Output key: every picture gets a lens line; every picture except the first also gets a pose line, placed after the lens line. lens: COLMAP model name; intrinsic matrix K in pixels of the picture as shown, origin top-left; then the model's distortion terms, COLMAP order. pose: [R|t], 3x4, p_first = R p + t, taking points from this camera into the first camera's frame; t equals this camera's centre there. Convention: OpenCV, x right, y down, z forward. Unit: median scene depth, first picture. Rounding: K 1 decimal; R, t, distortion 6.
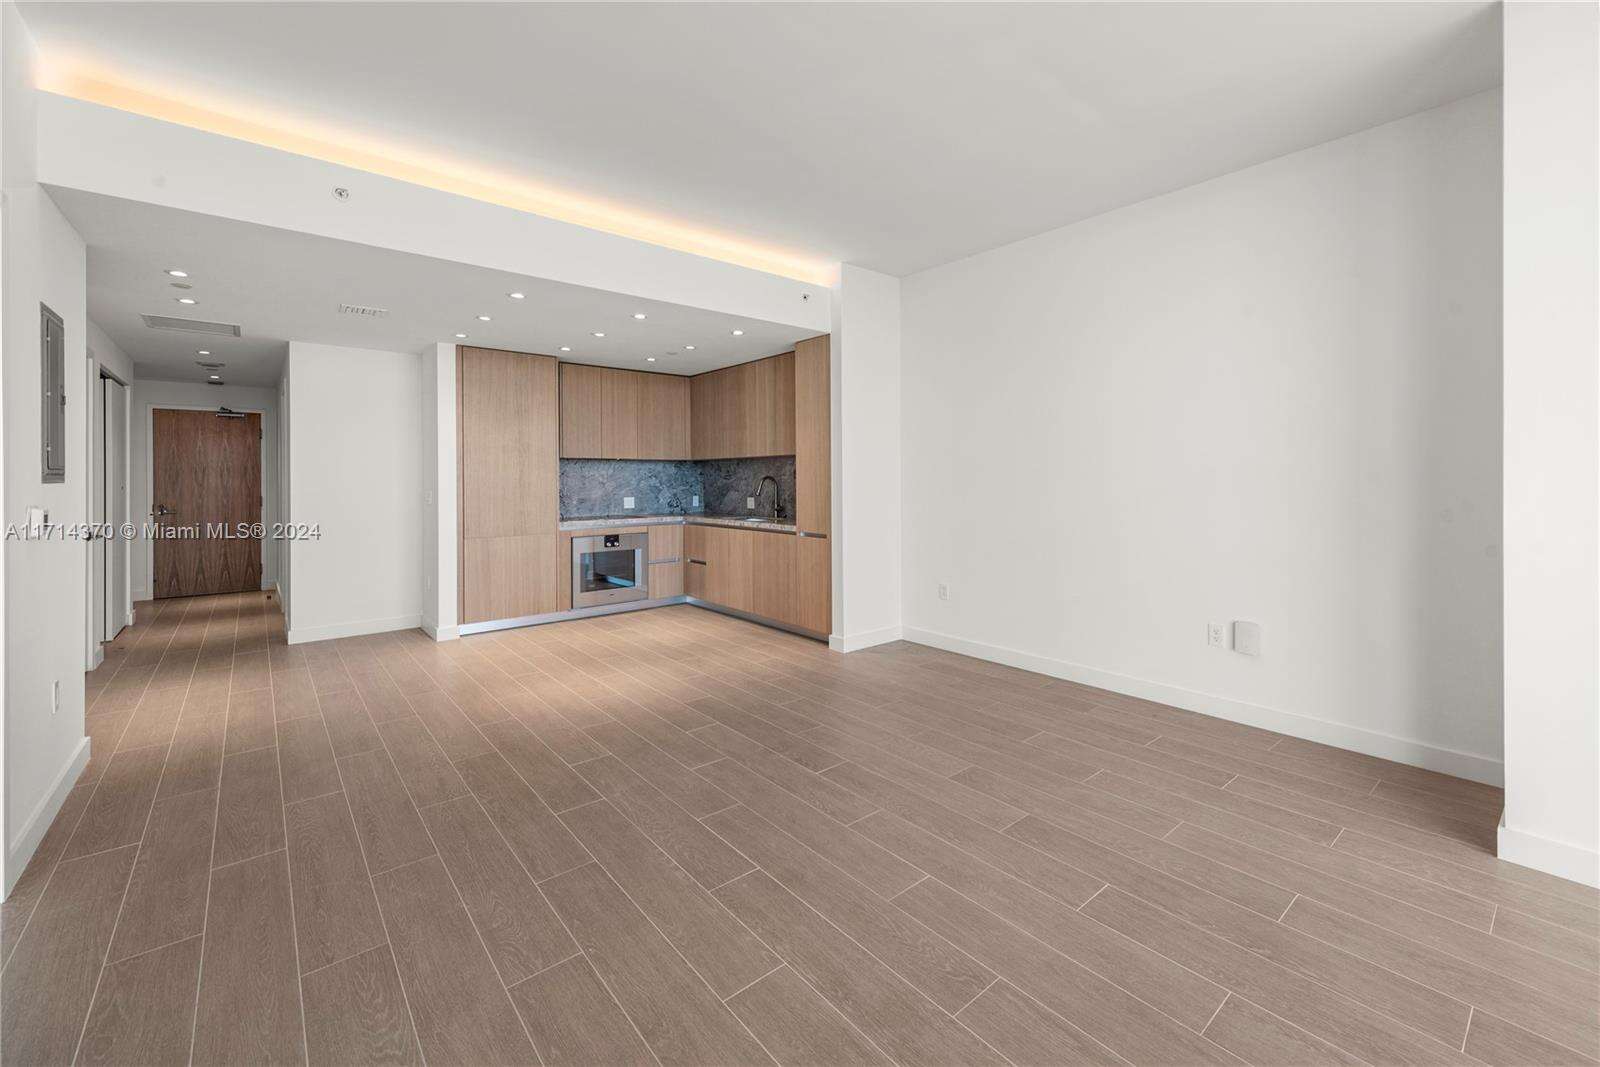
lens RADIAL K [[691.4, 0, 824.6], [0, 691.4, 478.3], [0, 0, 1]] dist [0.012293, 0.000392]
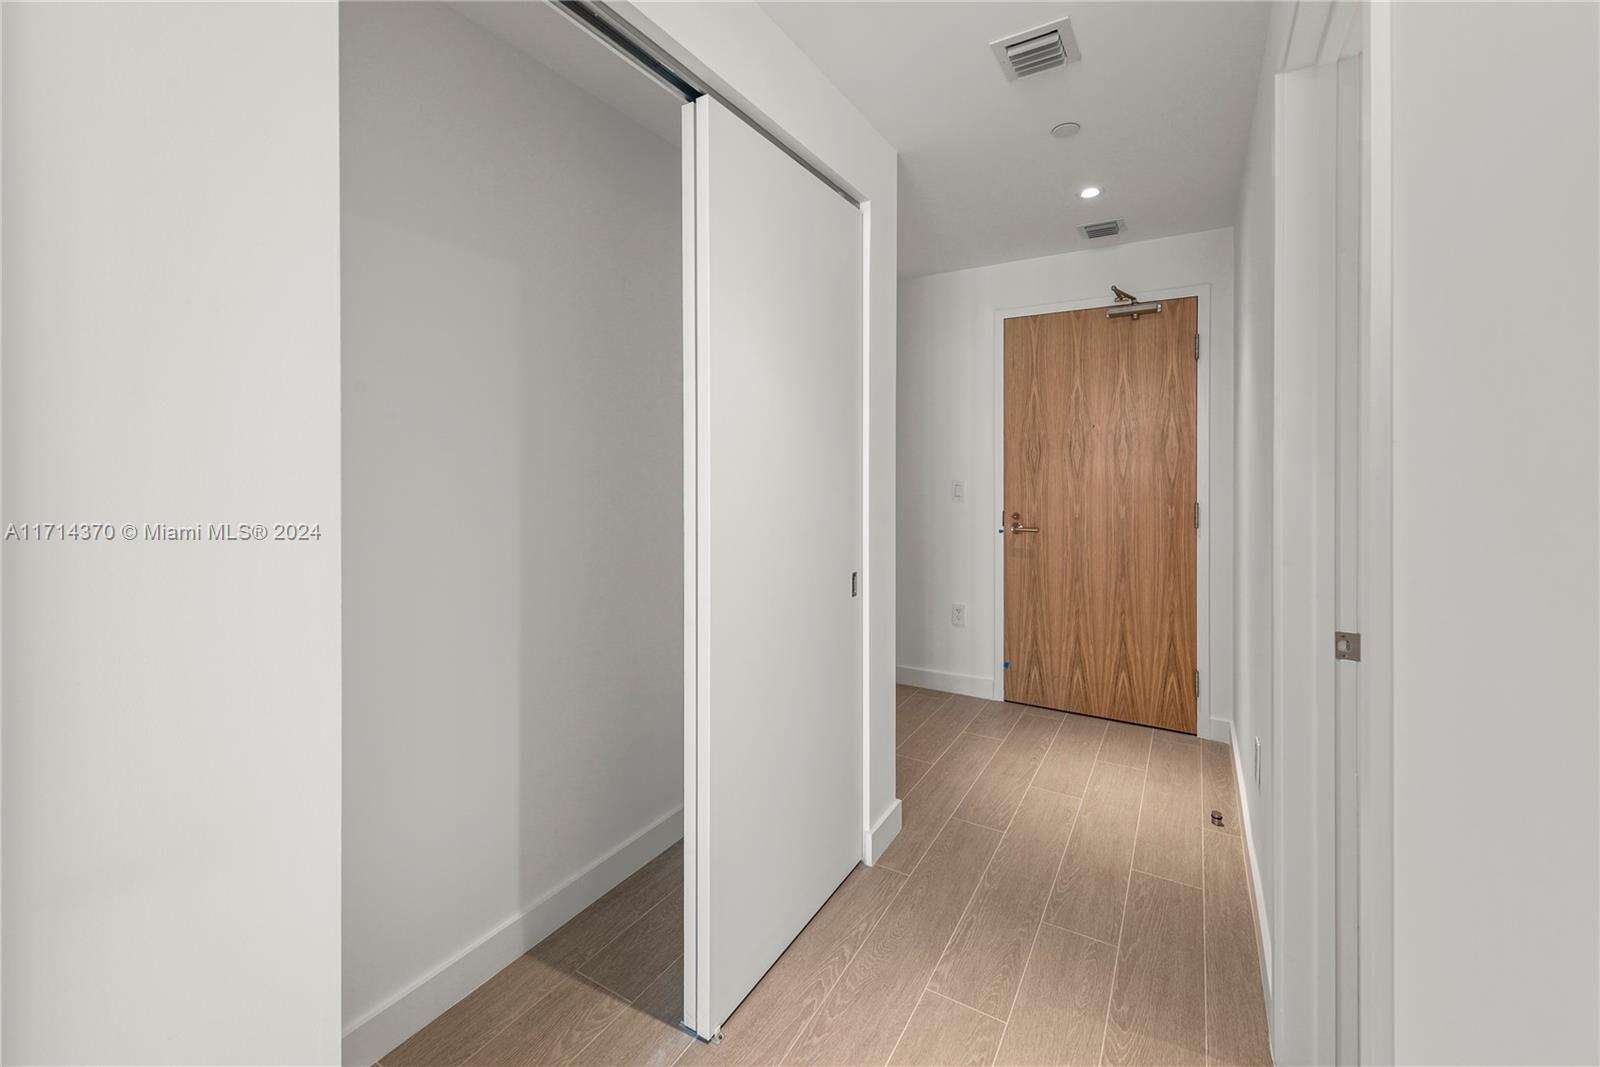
lens RADIAL K [[691.4, 0, 781.2], [0, 691.4, 469.9], [0, 0, 1]] dist [0.012293, 0.000392]
pose [[0.339078, 0.010718, -0.940697, -0.547062], [0.001456, 0.999928, 0.011918, 0.001558], [0.940757, -0.005410, 0.339038, 0.680999]]
